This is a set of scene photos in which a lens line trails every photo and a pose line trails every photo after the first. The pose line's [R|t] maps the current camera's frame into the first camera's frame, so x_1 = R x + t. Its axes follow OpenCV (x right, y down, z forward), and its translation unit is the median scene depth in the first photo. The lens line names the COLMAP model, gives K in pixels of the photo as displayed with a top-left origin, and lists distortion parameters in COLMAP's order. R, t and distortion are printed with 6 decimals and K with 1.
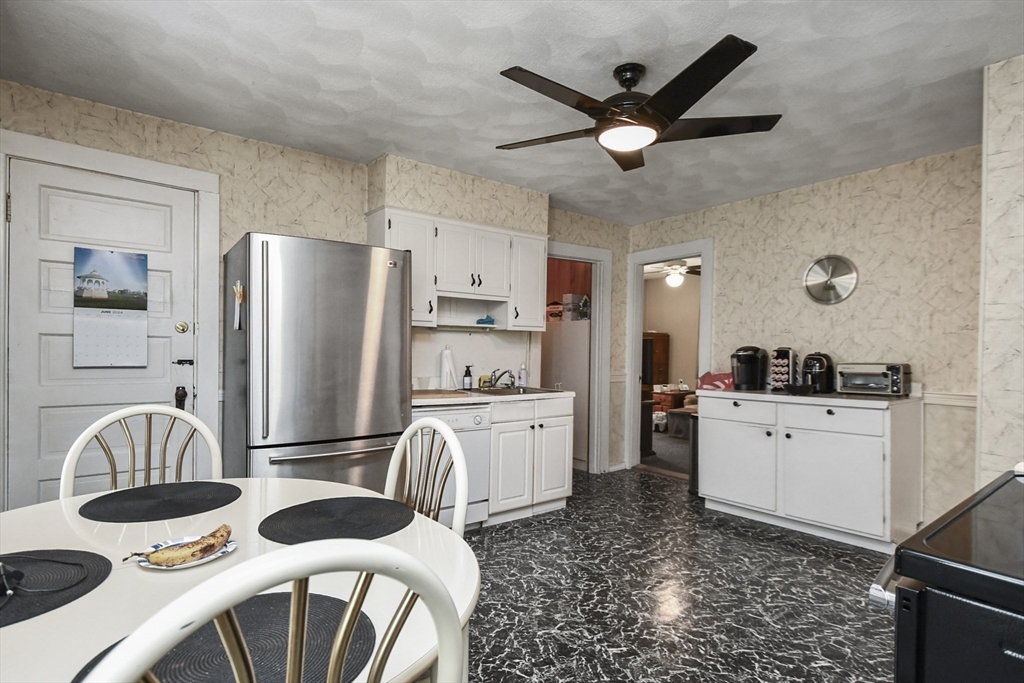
lens RADIAL K [[528.5, 0, 508.6], [0, 528.5, 349.8], [0, 0, 1]] dist [0.001658, -0.000242]
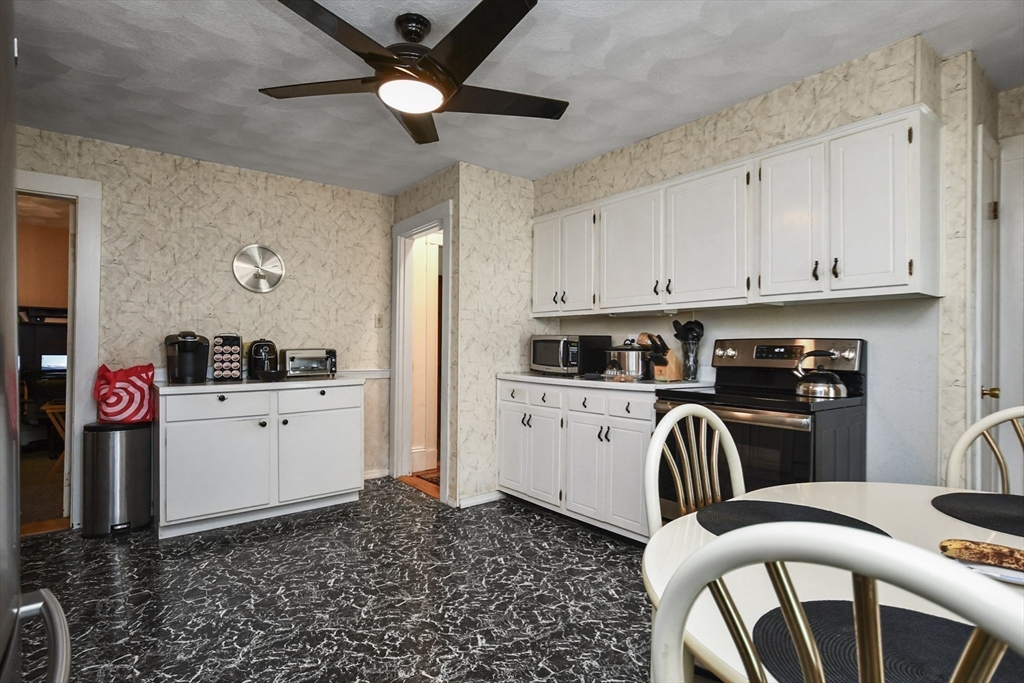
lens RADIAL K [[528.5, 0, 510.0], [0, 528.5, 339.4], [0, 0, 1]] dist [0.001658, -0.000242]
pose [[-0.025539, -0.002017, 0.999672, -0.496578], [-0.012927, 0.999915, 0.001688, -0.002895], [-0.999590, -0.012879, -0.025563, 0.608542]]
